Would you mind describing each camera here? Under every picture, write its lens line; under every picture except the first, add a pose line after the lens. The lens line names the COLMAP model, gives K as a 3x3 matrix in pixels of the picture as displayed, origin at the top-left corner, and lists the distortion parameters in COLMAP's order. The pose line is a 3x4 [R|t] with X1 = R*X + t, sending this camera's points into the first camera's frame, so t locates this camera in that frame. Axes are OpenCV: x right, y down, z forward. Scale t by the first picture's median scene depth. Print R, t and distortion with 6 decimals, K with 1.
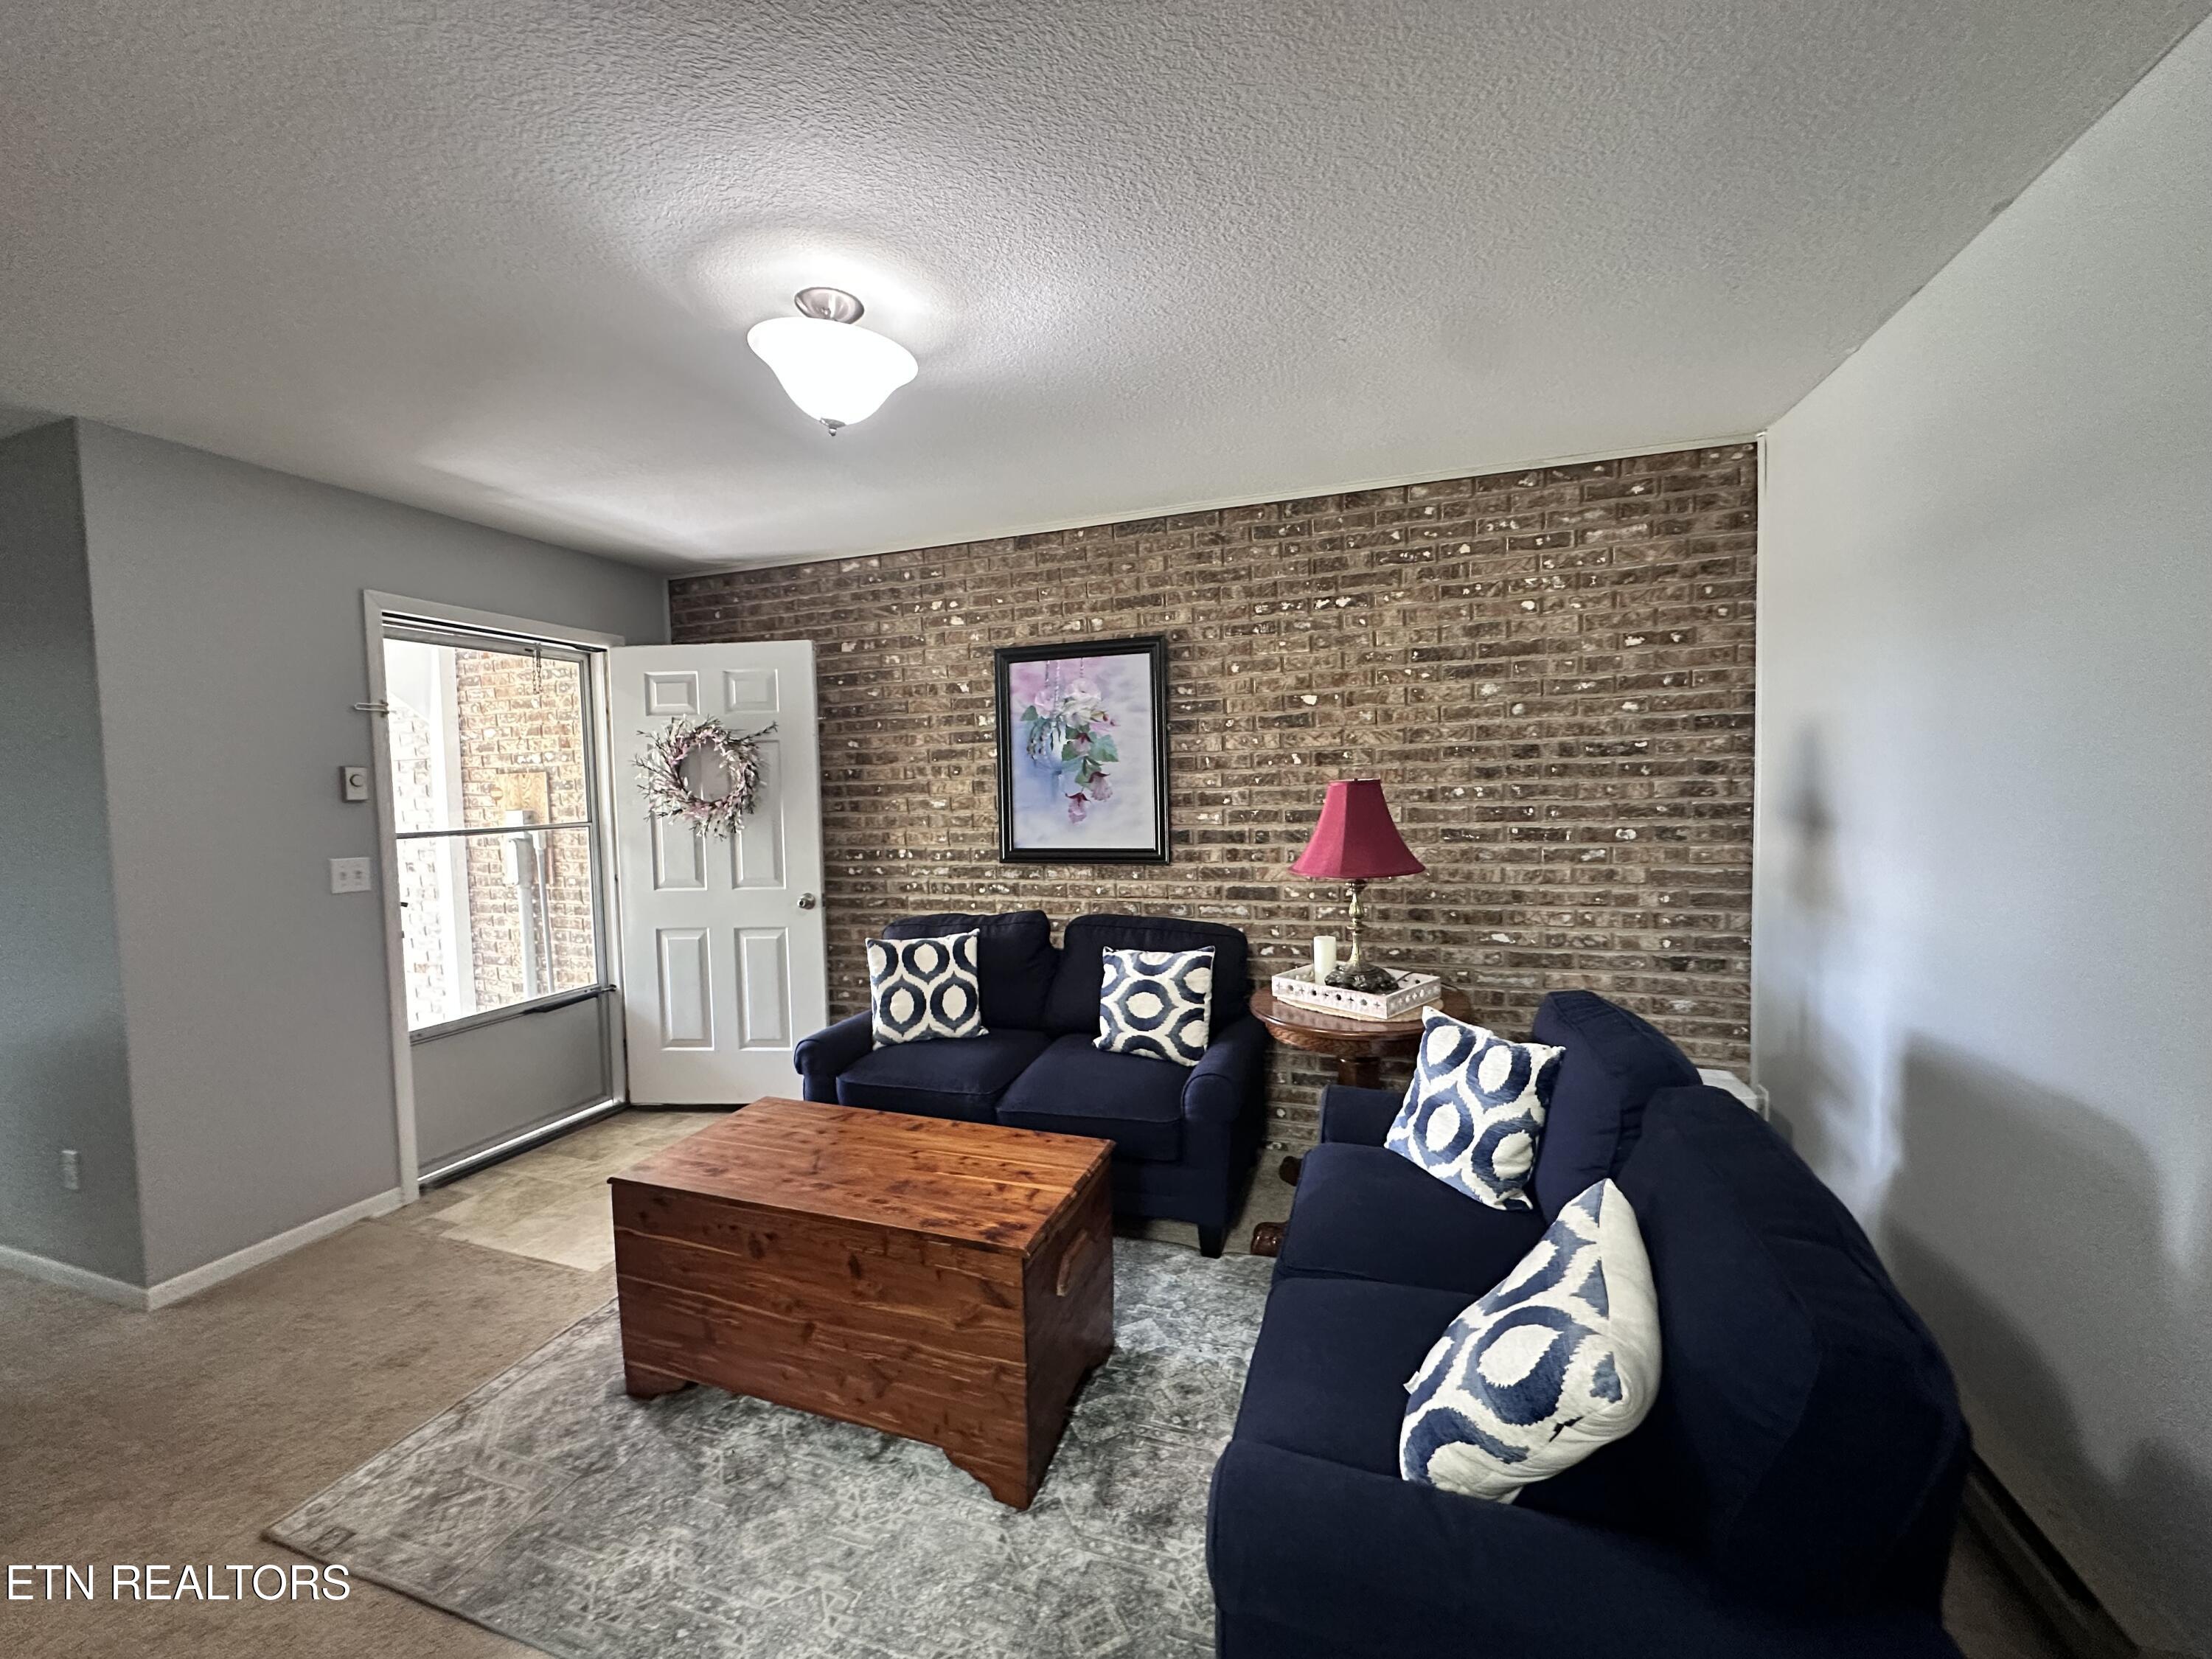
lens RADIAL K [[876.0, 0, 1105.4], [0, 876.0, 824.4], [0, 0, 1]] dist [-0.003140, -0.000930]
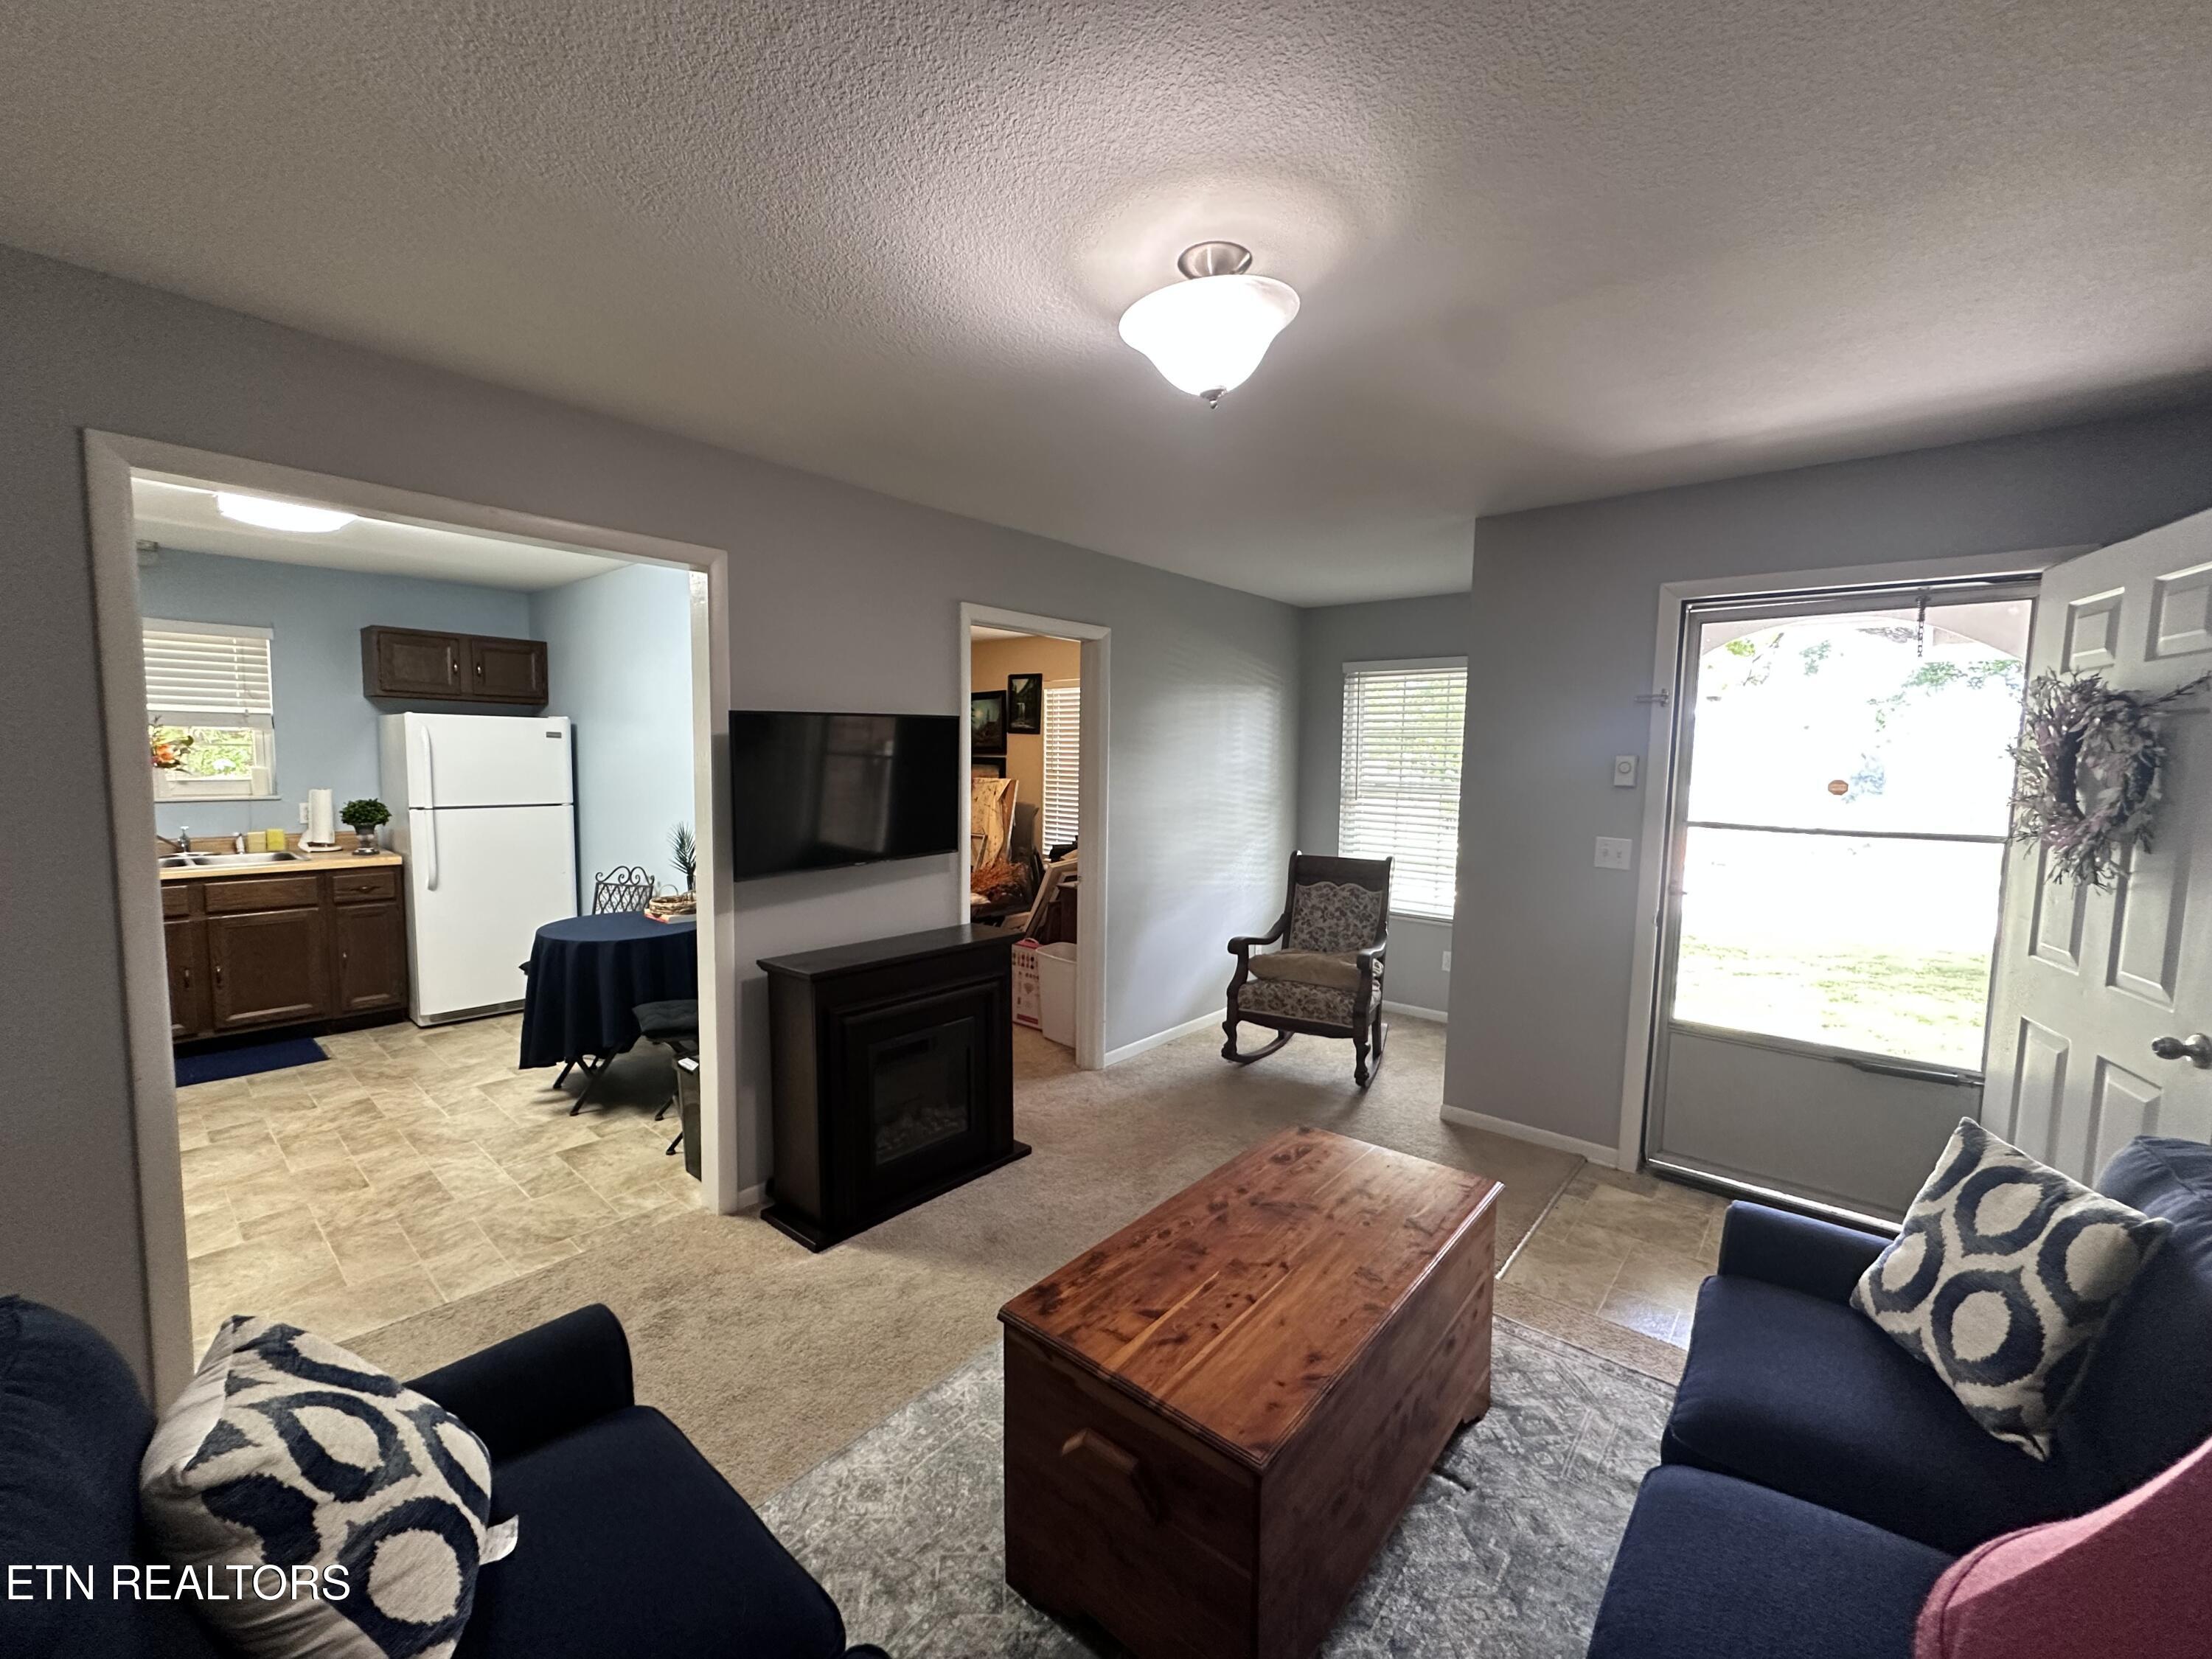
lens RADIAL K [[876.0, 0, 1106.3], [0, 876.0, 833.7], [0, 0, 1]] dist [-0.003140, -0.000930]
pose [[-0.354542, 0.100823, -0.929588, 0.387347], [-0.055252, 0.990173, 0.128467, -0.074102], [0.933406, 0.096908, -0.345488, 0.793619]]
